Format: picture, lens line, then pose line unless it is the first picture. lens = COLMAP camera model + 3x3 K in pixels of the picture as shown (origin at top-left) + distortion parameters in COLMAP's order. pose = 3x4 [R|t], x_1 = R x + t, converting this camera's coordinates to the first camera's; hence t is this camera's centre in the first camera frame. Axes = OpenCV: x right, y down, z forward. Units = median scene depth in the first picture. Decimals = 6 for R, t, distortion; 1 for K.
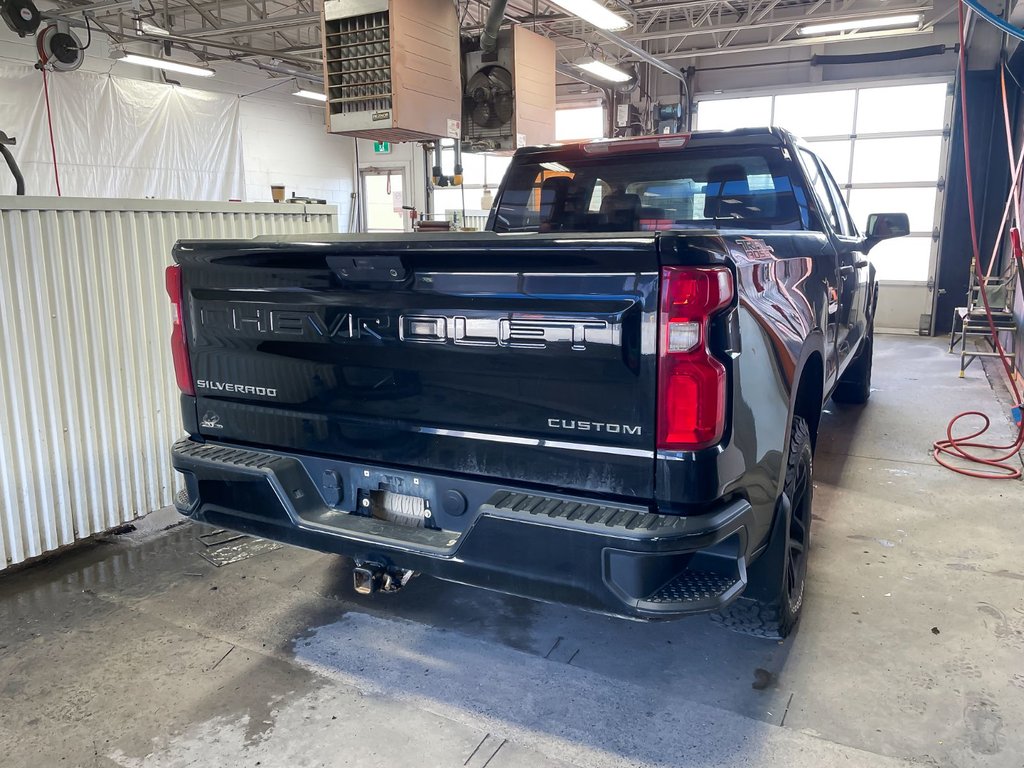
lens RADIAL K [[772.1, 0, 509.3], [0, 772.1, 367.6], [0, 0, 1]] dist [0.090301, -0.109647]
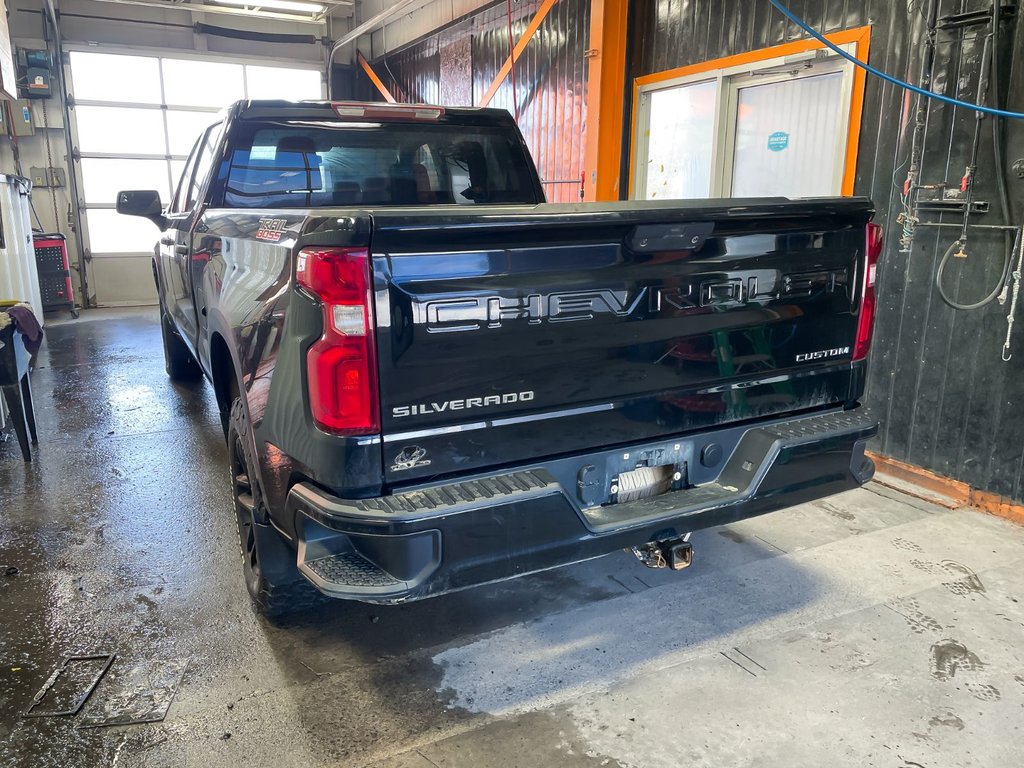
lens RADIAL K [[772.1, 0, 501.1], [0, 772.1, 368.2], [0, 0, 1]] dist [0.090301, -0.109647]
pose [[0.586101, -0.169886, 0.792227, -0.932684], [0.143639, 0.984070, 0.104759, -0.084232], [-0.797404, 0.052396, 0.601167, 0.508095]]
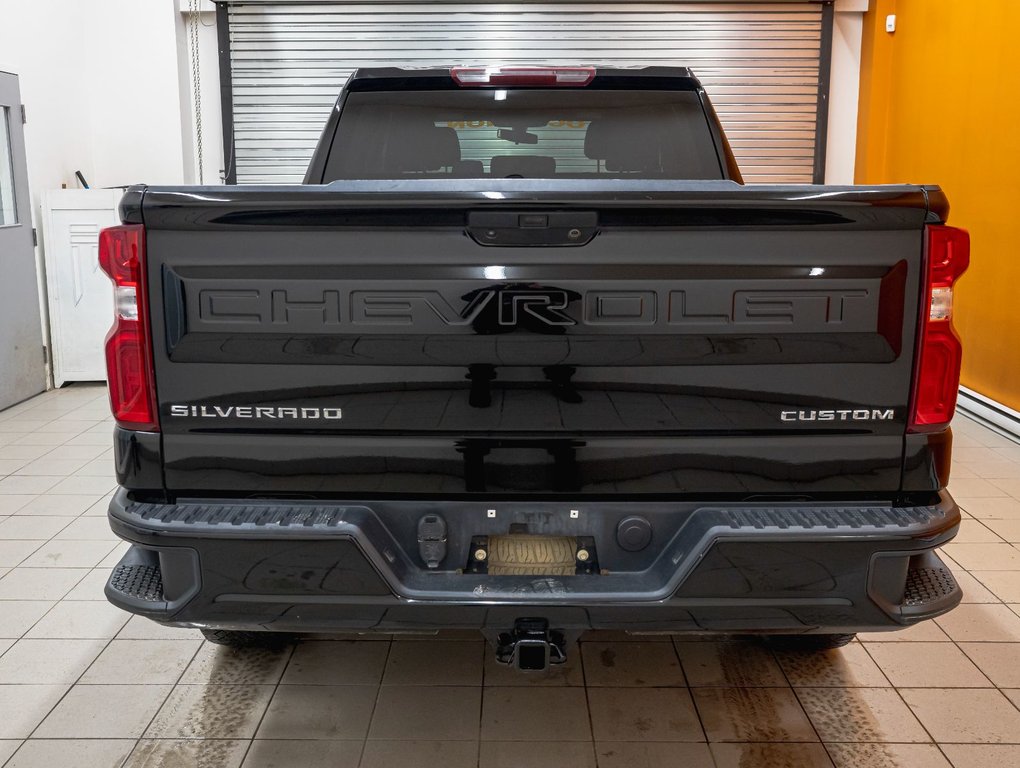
lens RADIAL K [[1028.7, 0, 505.8], [0, 1028.7, 379.2], [0, 0, 1]] dist [-0.008761, 0.000000]
pose [[0.888971, -0.067084, 0.453023, -0.554708], [0.062475, 0.997730, 0.025150, -0.010663], [-0.453682, 0.005945, 0.891144, 0.129404]]
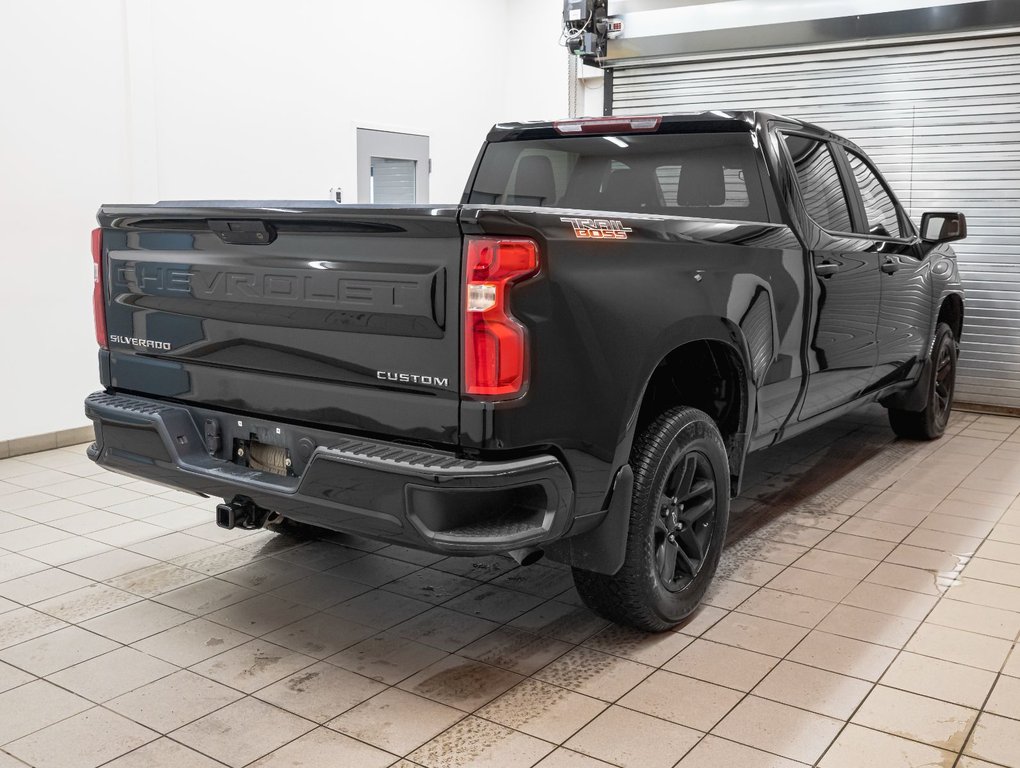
lens RADIAL K [[1028.7, 0, 509.9], [0, 1028.7, 380.7], [0, 0, 1]] dist [-0.008761, 0.000000]
pose [[0.991166, 0.054170, -0.121060, 0.331957], [-0.057146, 0.998140, -0.021239, 0.079872], [0.119684, 0.027970, 0.992418, -0.349167]]
